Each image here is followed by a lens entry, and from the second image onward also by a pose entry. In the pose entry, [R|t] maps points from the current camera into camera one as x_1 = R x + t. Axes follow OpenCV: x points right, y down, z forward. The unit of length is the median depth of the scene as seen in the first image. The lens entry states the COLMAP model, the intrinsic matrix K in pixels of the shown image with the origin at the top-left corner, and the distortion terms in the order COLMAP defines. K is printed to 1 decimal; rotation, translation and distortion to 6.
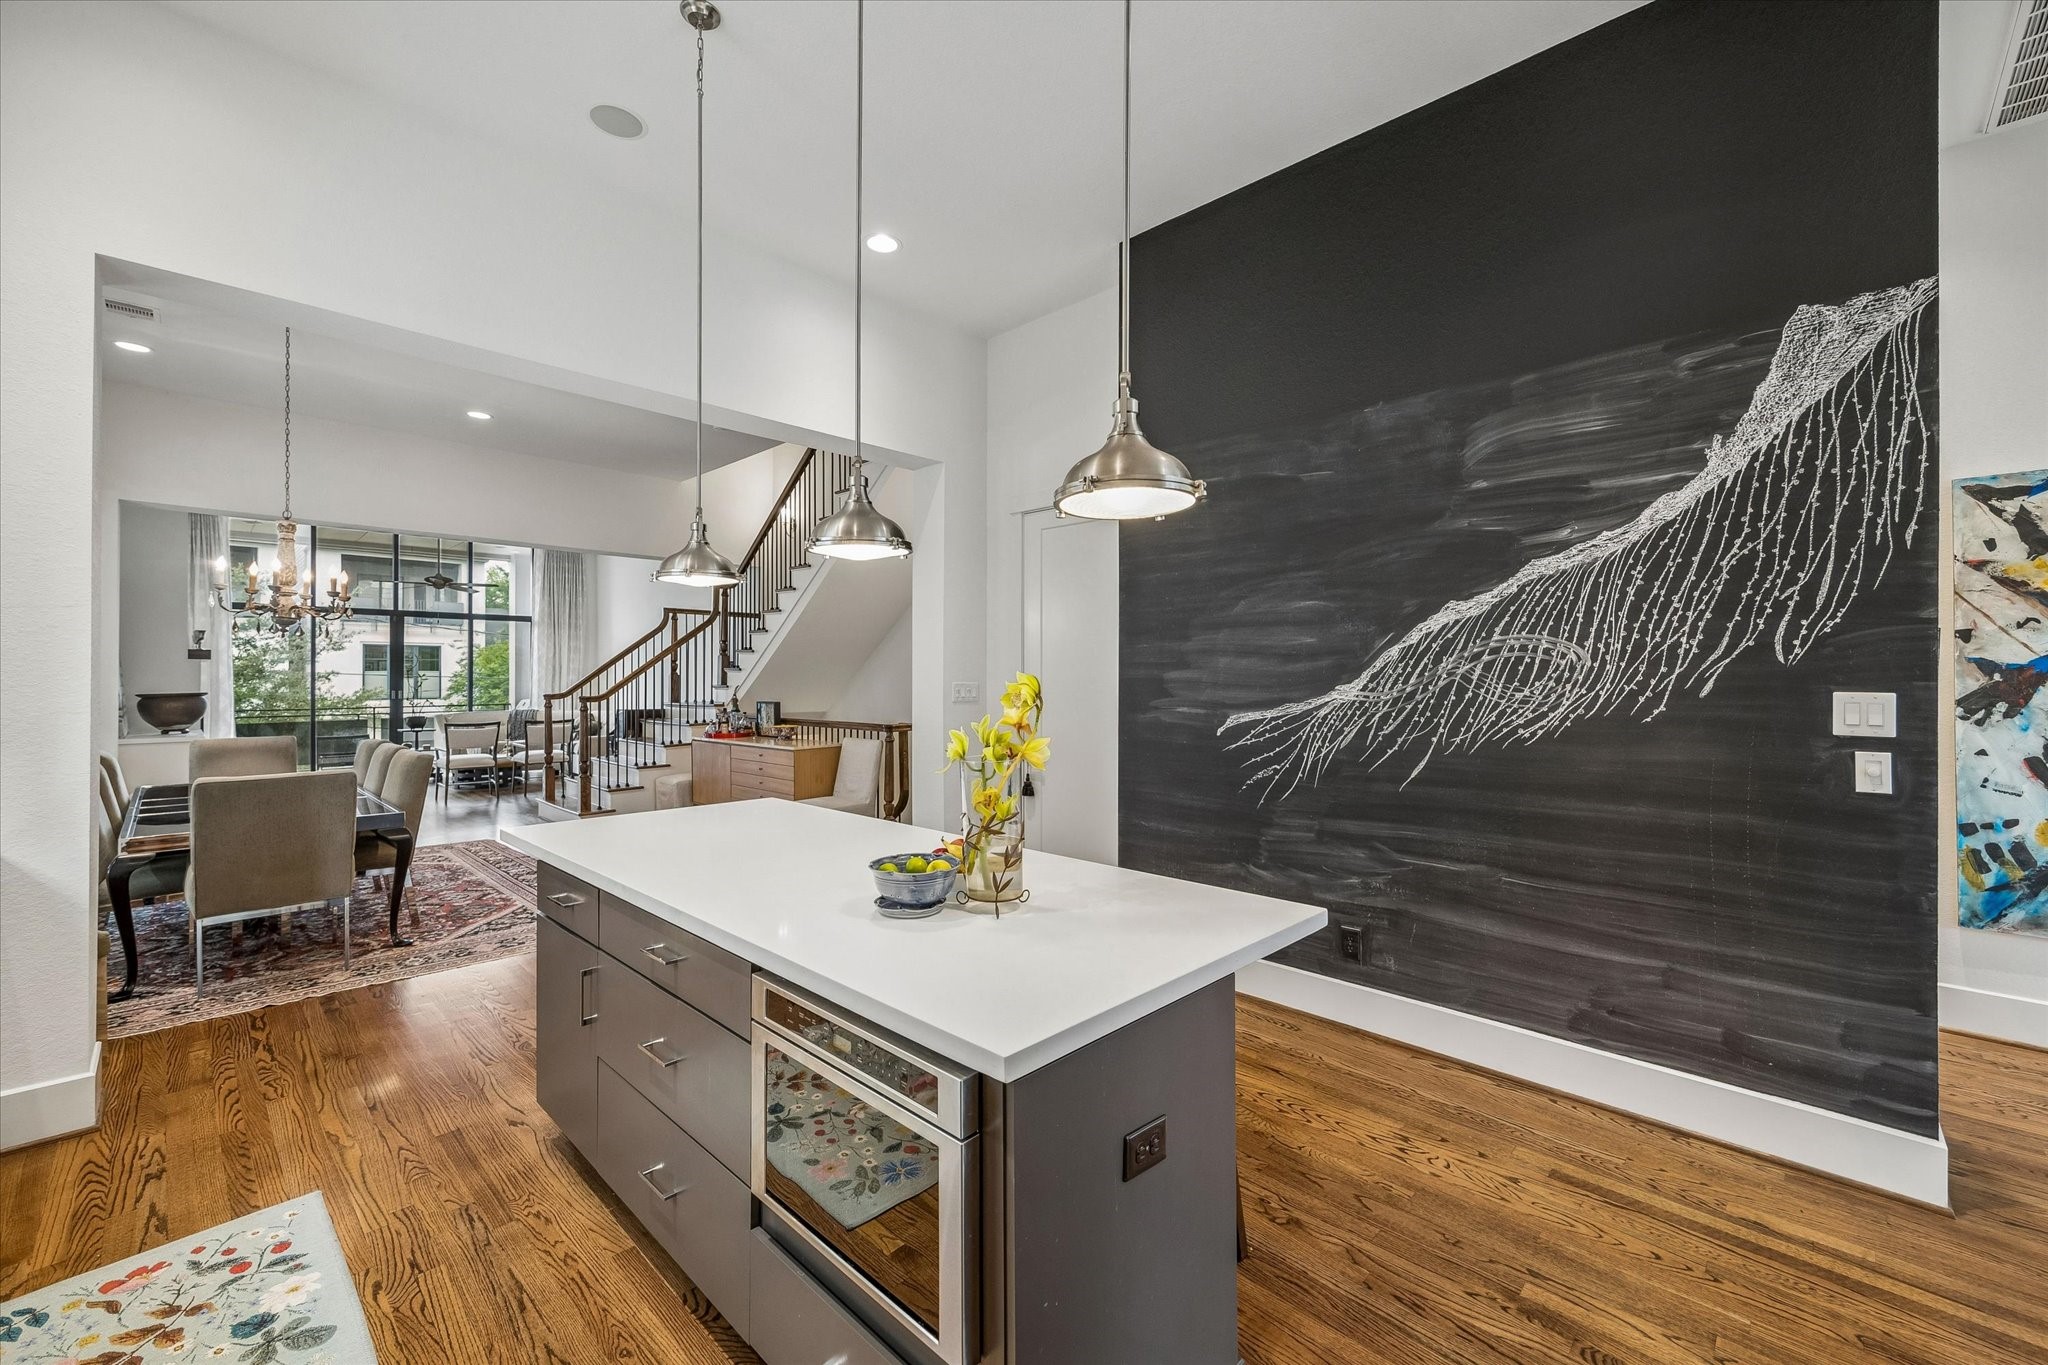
lens RADIAL K [[798.4, 0, 1033.5], [0, 798.4, 675.8], [0, 0, 1]] dist [0.001951, 0.000079]
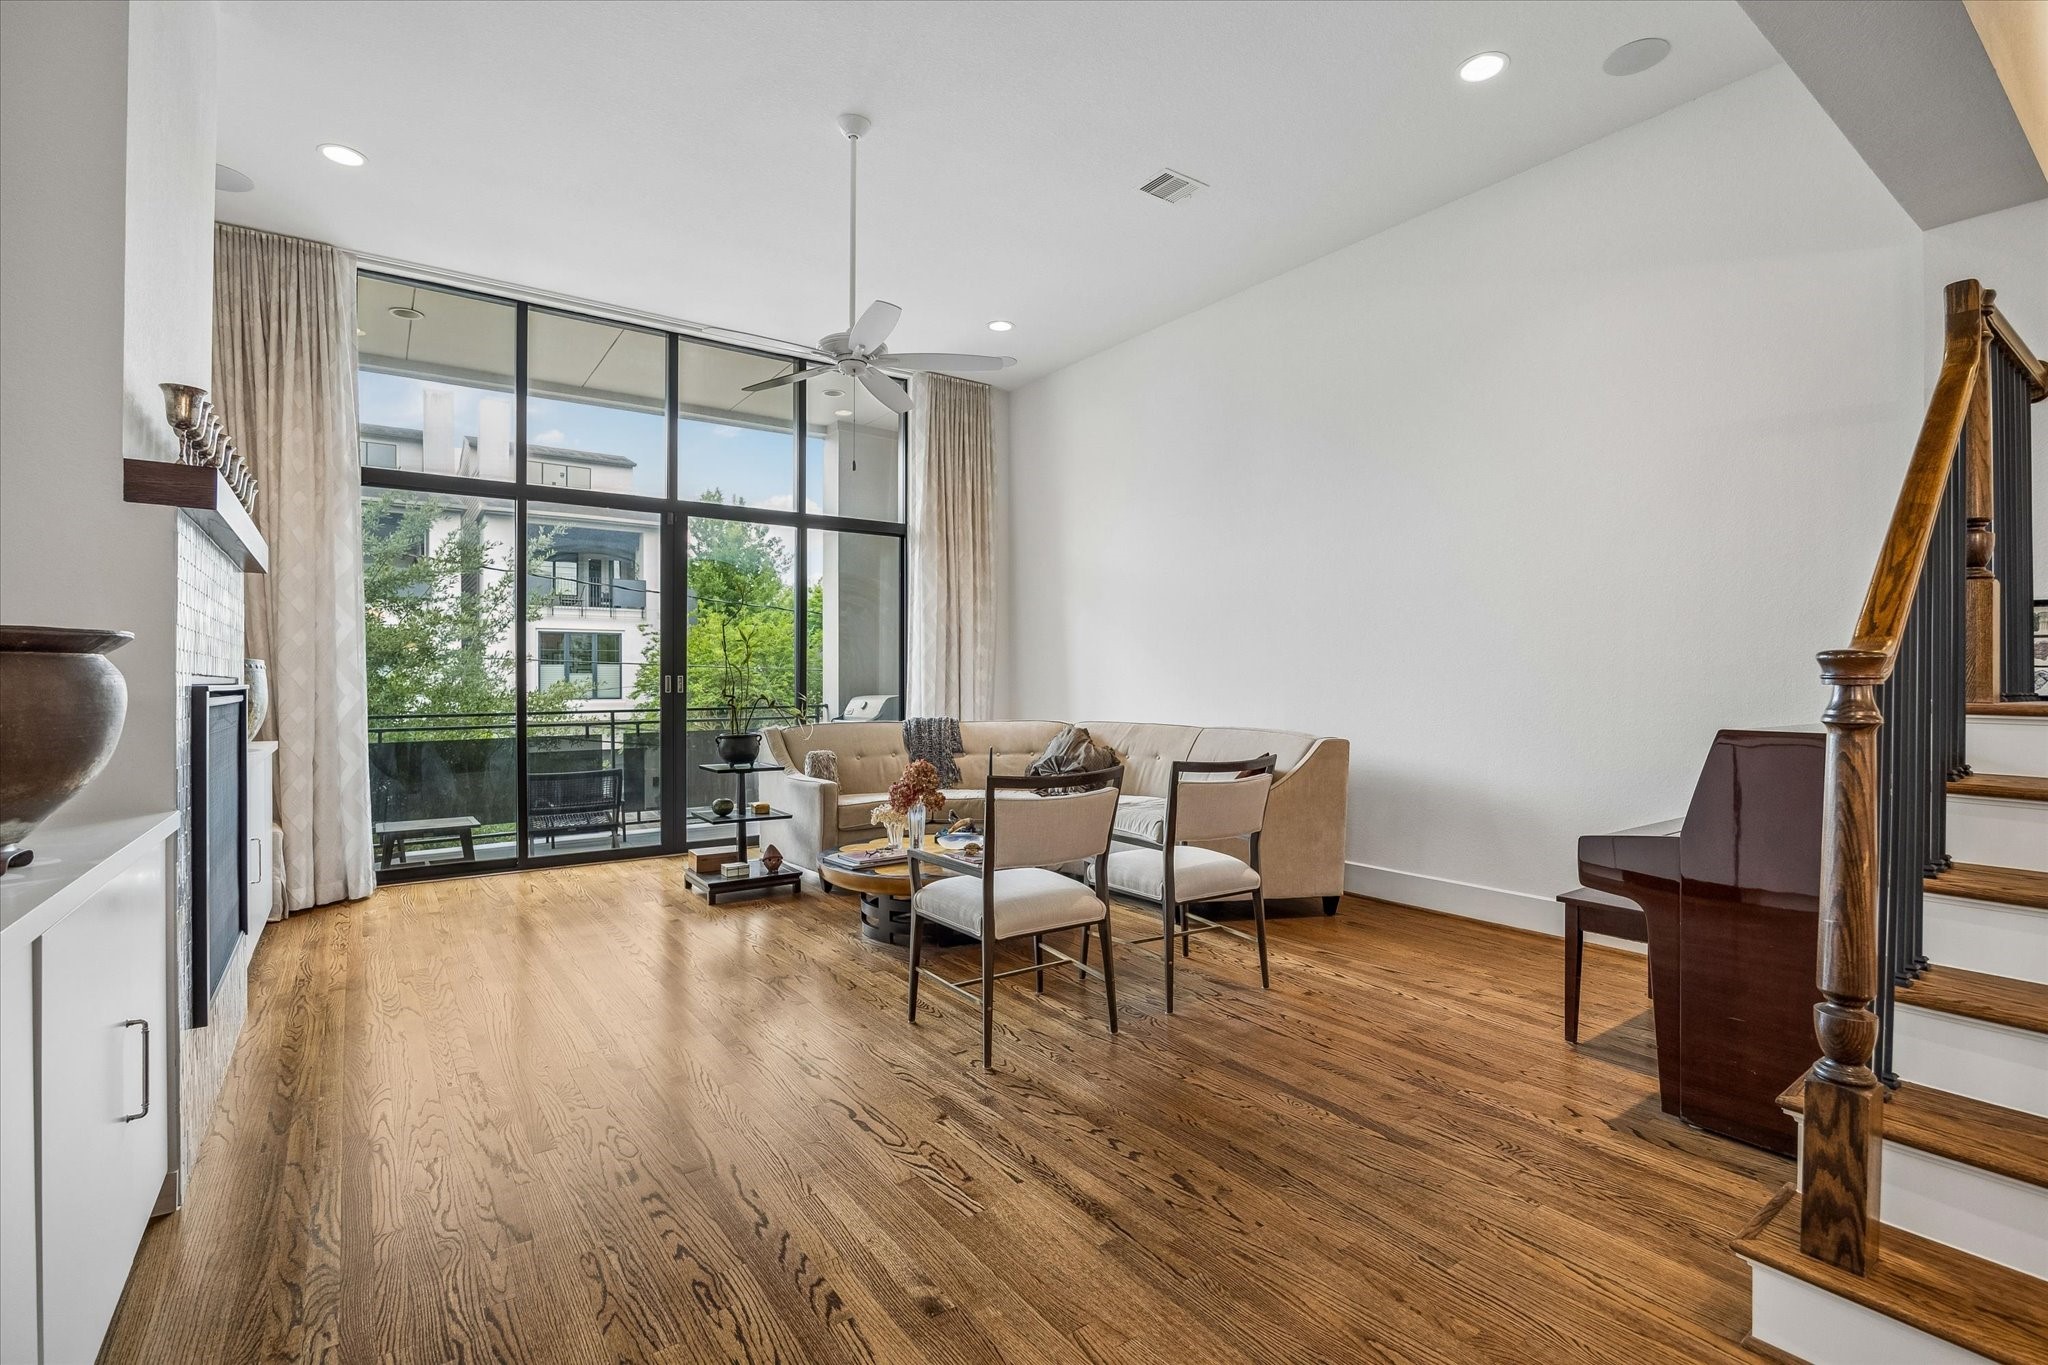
lens RADIAL K [[933.3, 0, 1024.0], [0, 933.3, 682.5], [0, 0, 1]] dist [-0.000270, -0.000043]
pose [[0.979248, 0.000892, -0.202663, -0.478756], [0.000716, 0.999969, 0.007858, 0.017495], [0.202664, -0.007840, 0.979217, 0.502566]]
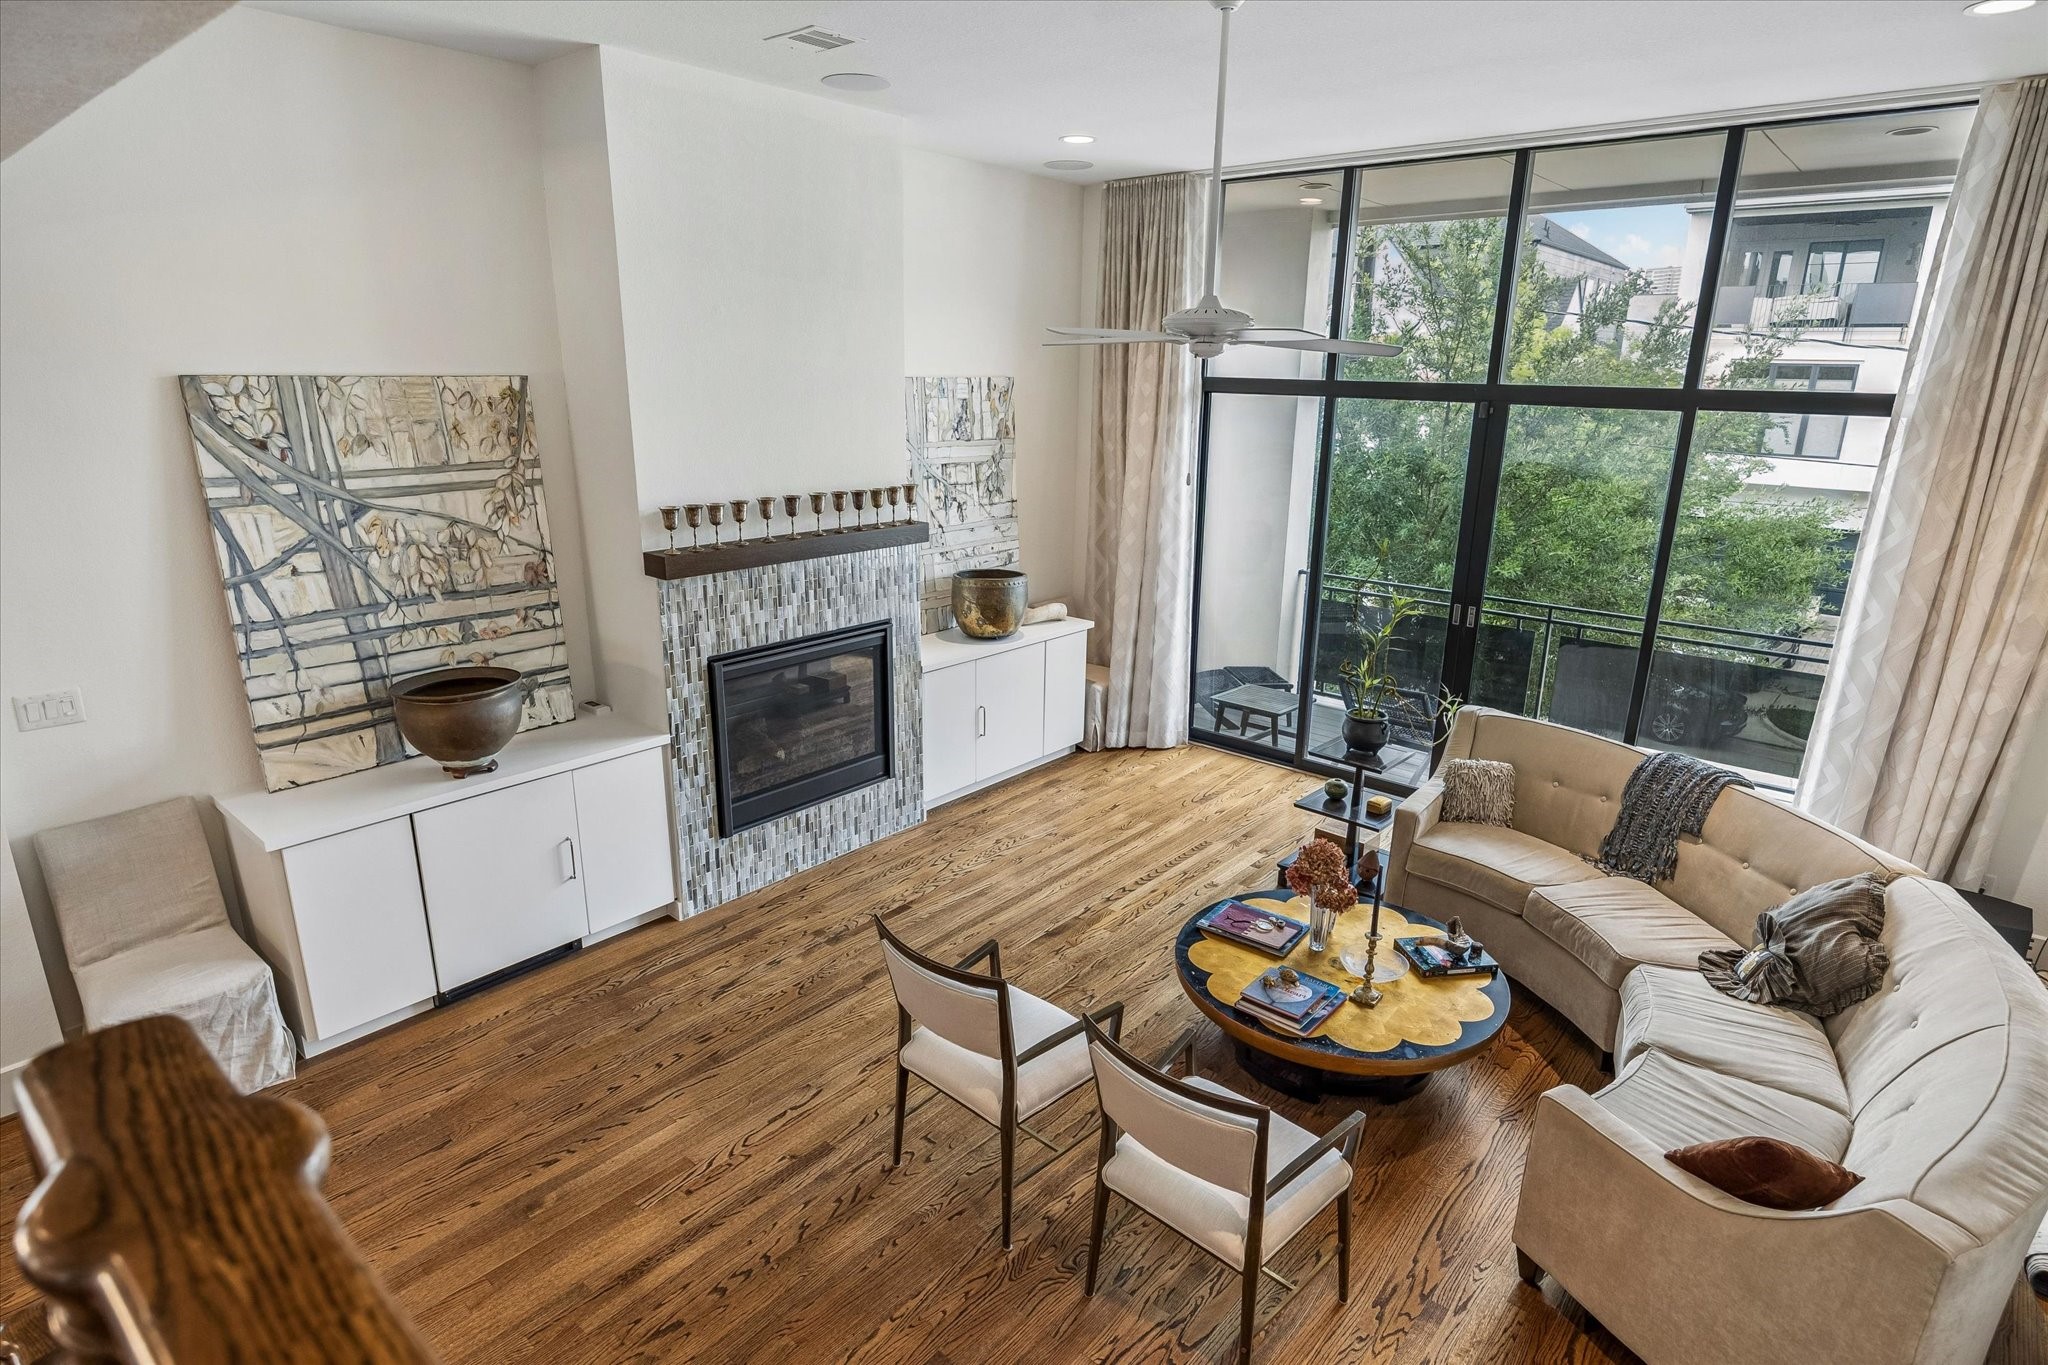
lens RADIAL K [[1091.9, 0, 1024.0], [0, 1091.9, 682.5], [0, 0, 1]] dist [0.005038, 0.000433]
pose [[0.034145, 0.280545, -0.959233, -0.292115], [-0.009822, 0.959841, 0.280373, -0.087257], [0.999369, -0.000152, 0.035529, 0.756675]]
